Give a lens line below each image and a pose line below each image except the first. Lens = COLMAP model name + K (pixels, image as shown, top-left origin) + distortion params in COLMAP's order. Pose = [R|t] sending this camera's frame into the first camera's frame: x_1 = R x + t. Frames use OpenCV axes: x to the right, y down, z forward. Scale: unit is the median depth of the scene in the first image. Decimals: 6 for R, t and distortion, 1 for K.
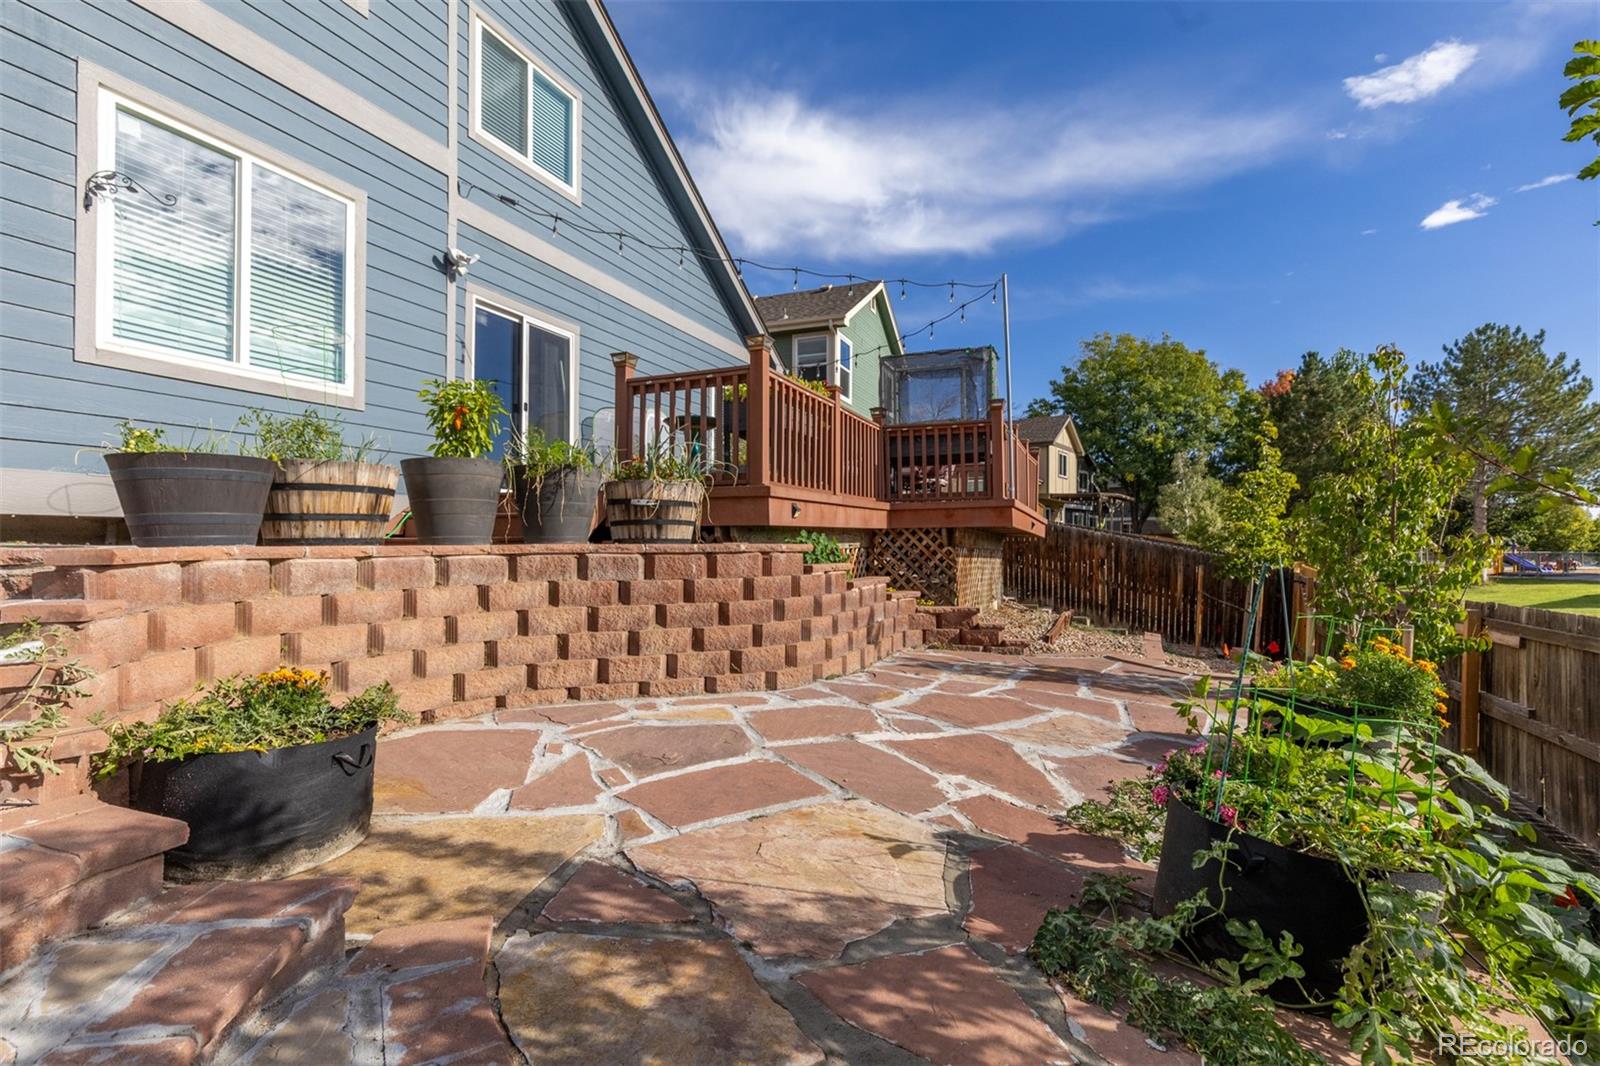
lens RADIAL K [[723.2, 0, 800.0], [0, 723.2, 533.0], [0, 0, 1]] dist [-0.000367, -0.000155]
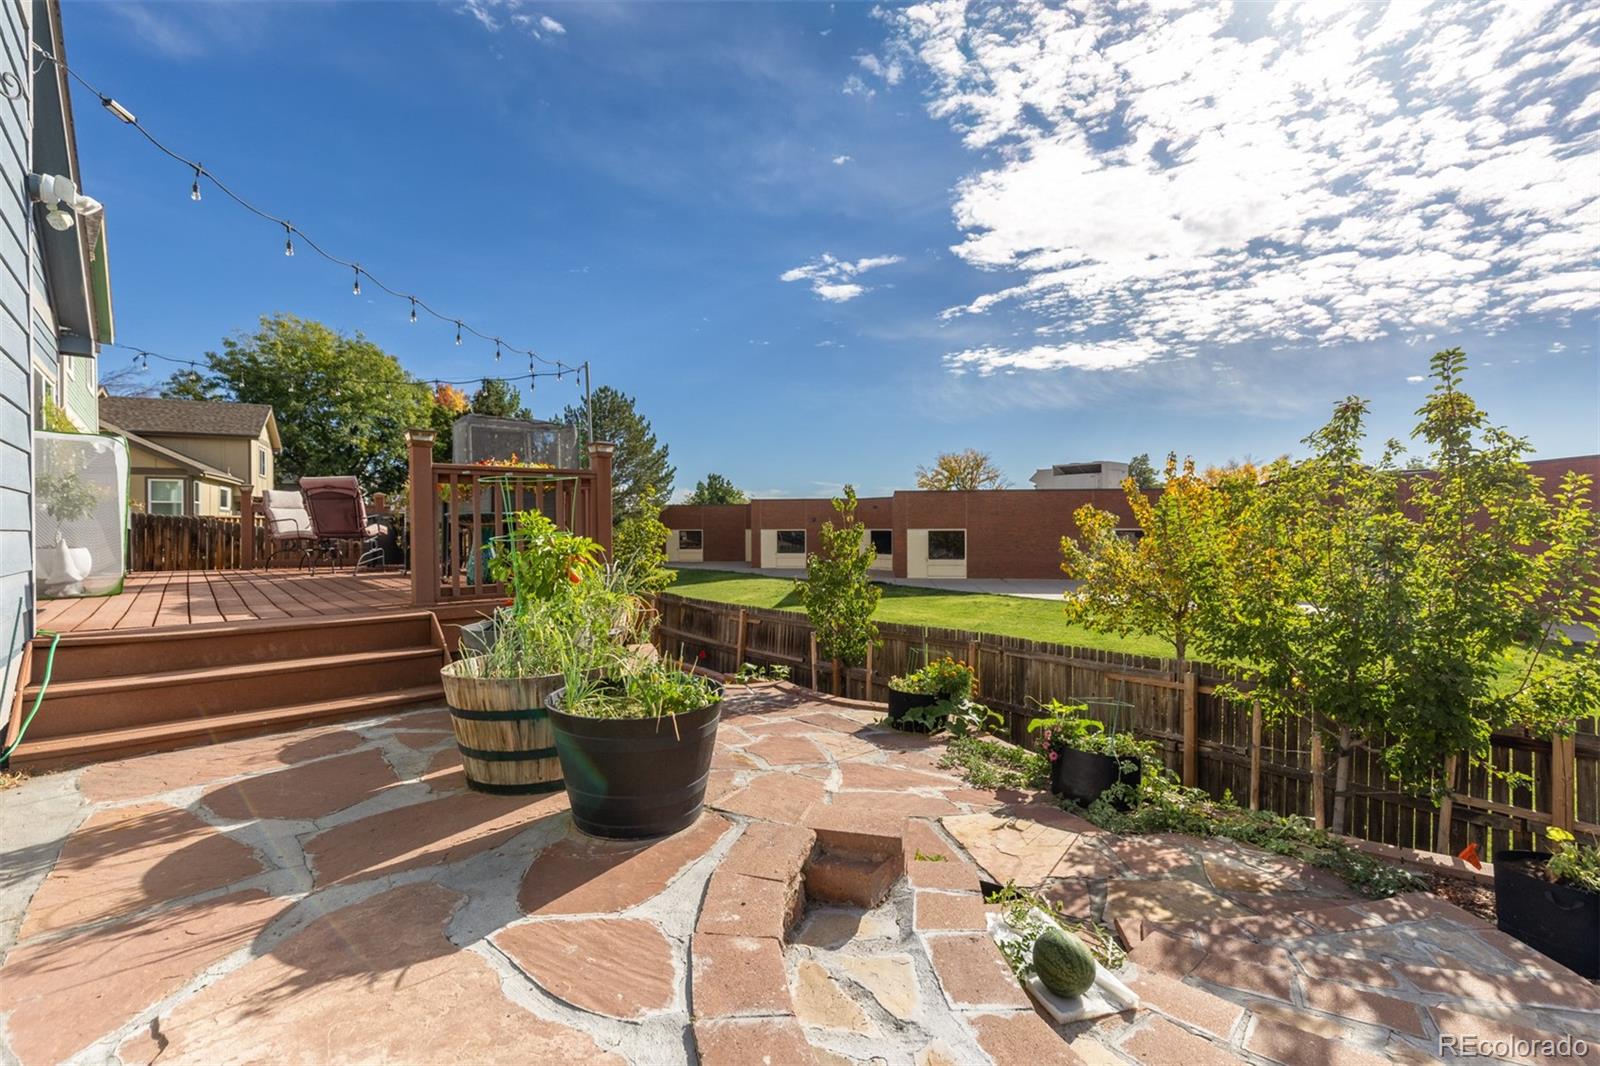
lens RADIAL K [[723.2, 0, 800.0], [0, 723.2, 533.0], [0, 0, 1]] dist [-0.000367, -0.000155]
pose [[0.442001, -0.007768, 0.896981, -1.097299], [-0.002779, 0.999946, 0.010029, -0.196442], [-0.897010, -0.006926, 0.441956, 0.453000]]
